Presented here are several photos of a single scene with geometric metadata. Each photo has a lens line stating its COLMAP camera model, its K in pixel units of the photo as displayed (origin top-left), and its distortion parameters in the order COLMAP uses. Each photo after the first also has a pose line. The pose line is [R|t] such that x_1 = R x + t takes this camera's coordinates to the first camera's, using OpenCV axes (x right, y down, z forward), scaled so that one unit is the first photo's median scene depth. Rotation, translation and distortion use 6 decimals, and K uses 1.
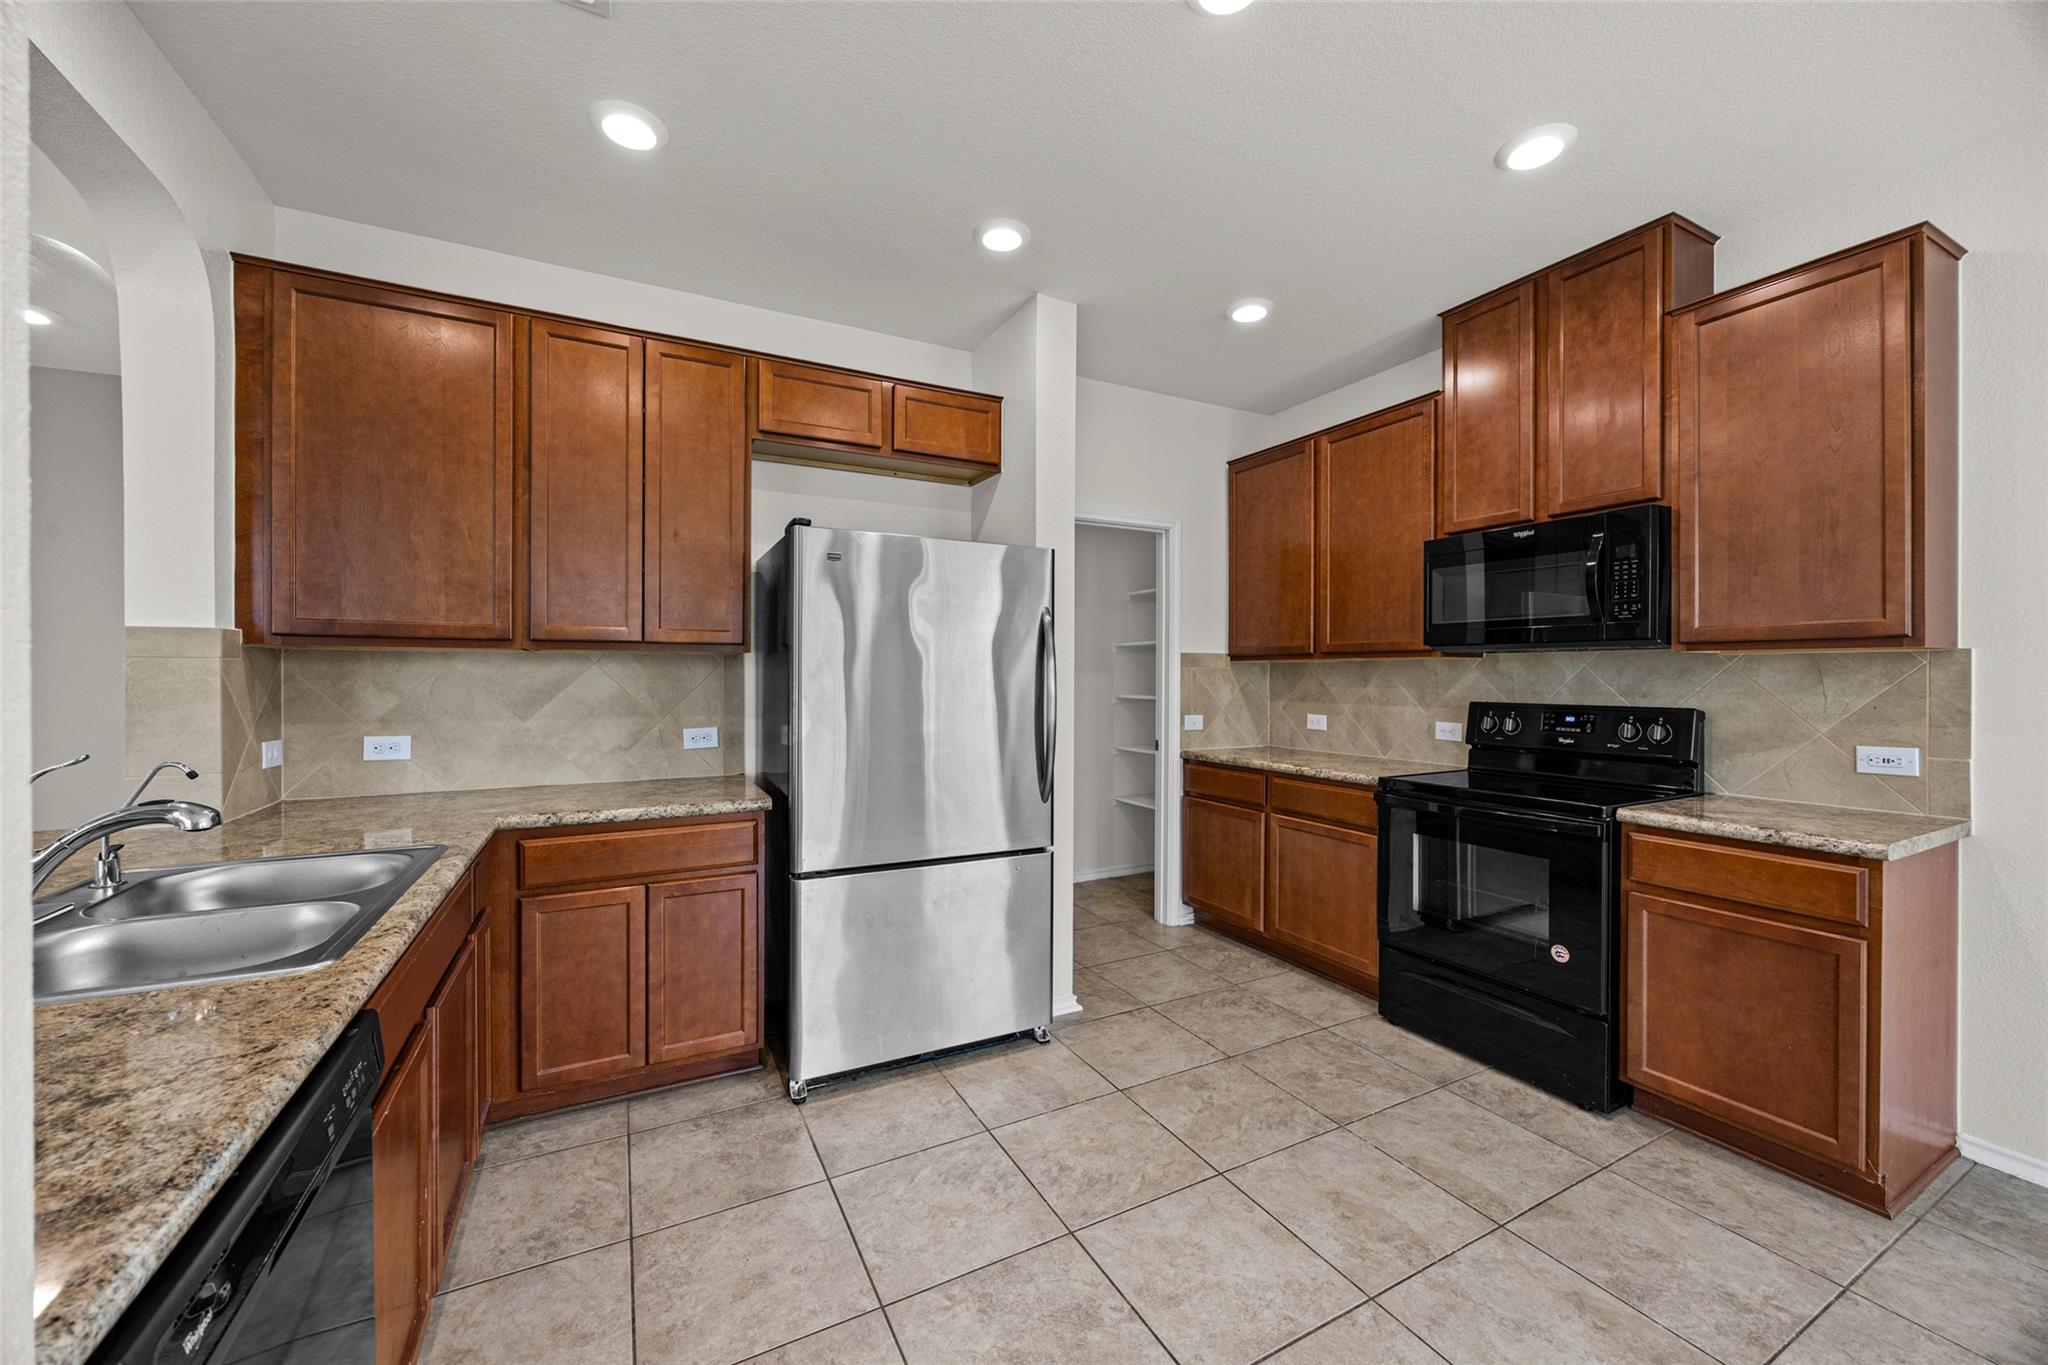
lens RADIAL K [[775.6, 0, 1027.1], [0, 775.6, 676.7], [0, 0, 1]] dist [-0.000018, 0.000161]
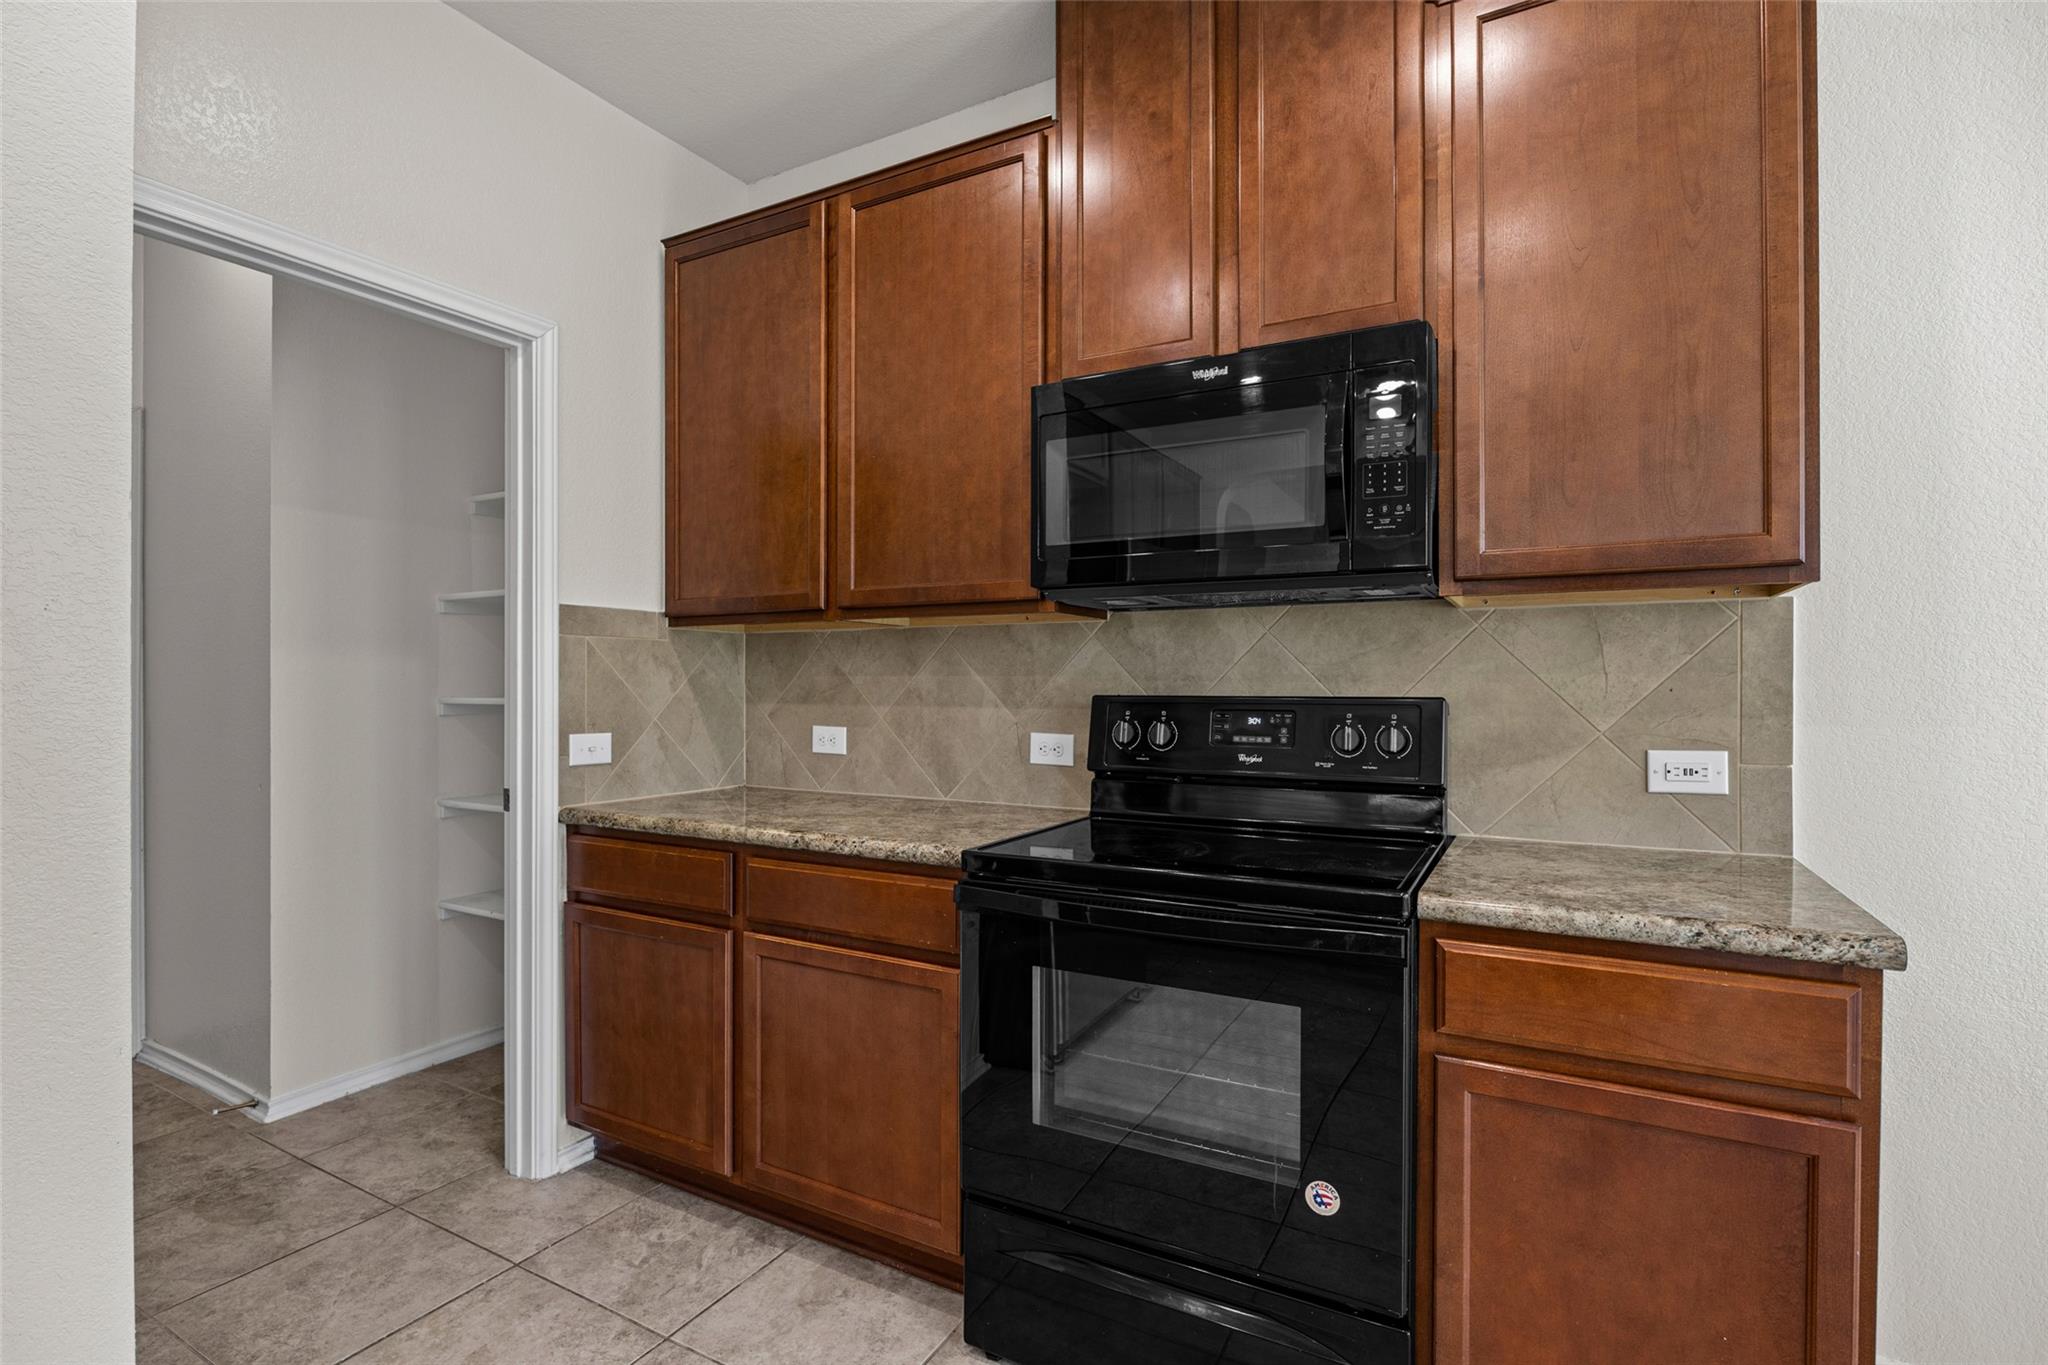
lens RADIAL K [[968.6, 0, 1022.8], [0, 968.6, 689.2], [0, 0, 1]] dist [-0.016998, 0.000220]
pose [[0.842465, -0.004249, 0.538734, 0.153234], [0.001787, 0.999985, 0.005093, 0.024715], [-0.538748, -0.003328, 0.842461, 0.447349]]
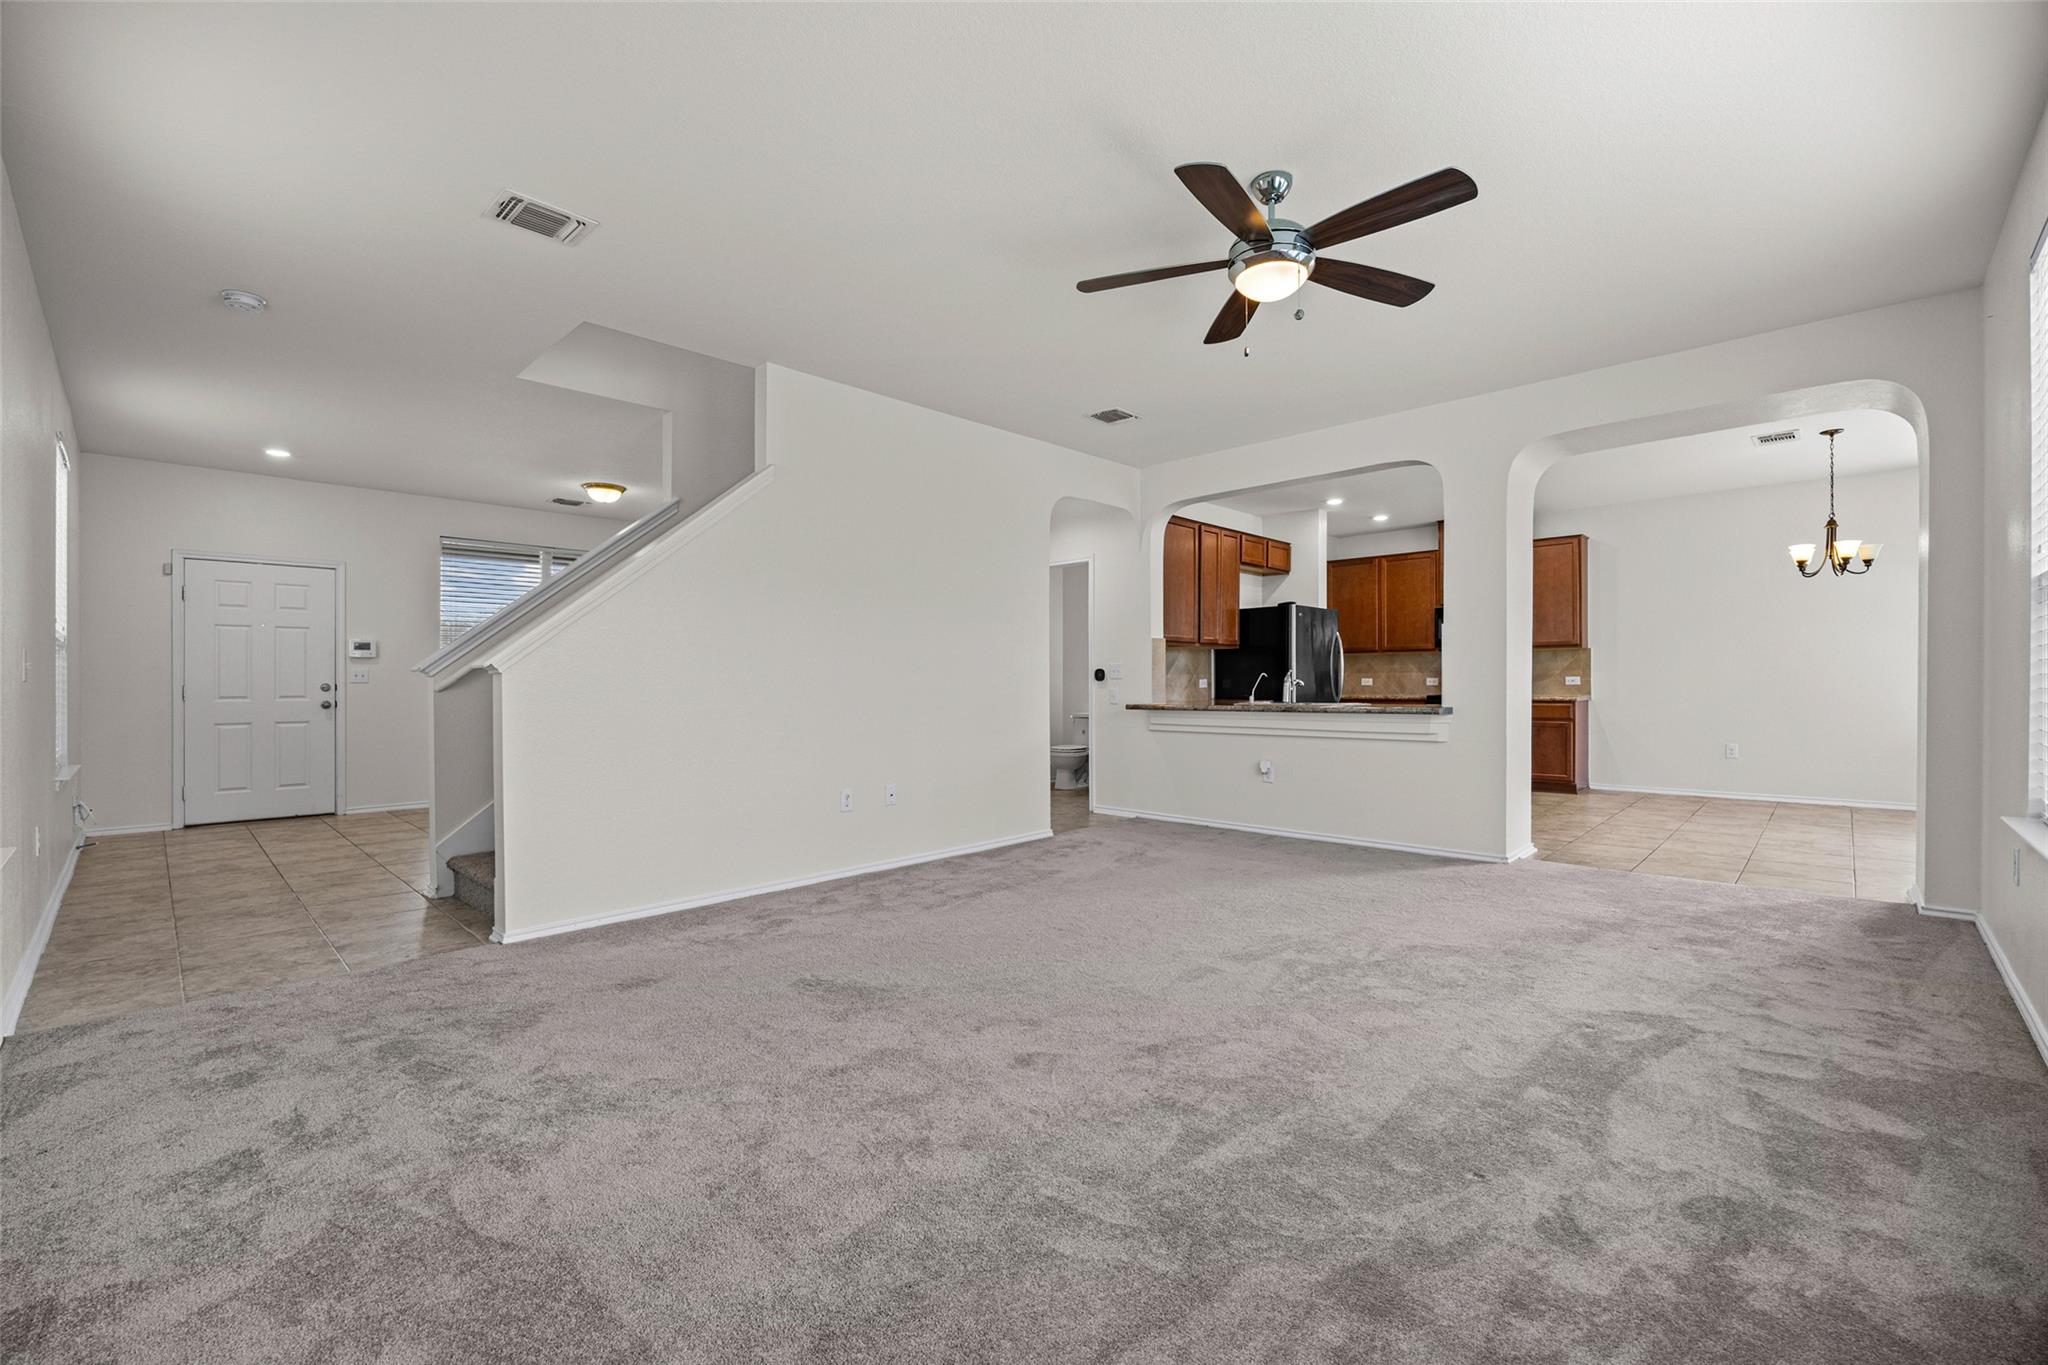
lens RADIAL K [[855.8, 0, 1035.7], [0, 855.8, 688.3], [0, 0, 1]] dist [-0.008537, -0.000457]
pose [[0.948666, -0.010339, 0.316111, -1.679221], [0.008518, 0.999938, 0.007142, 0.067554], [-0.316165, -0.004083, 0.948695, -1.314222]]
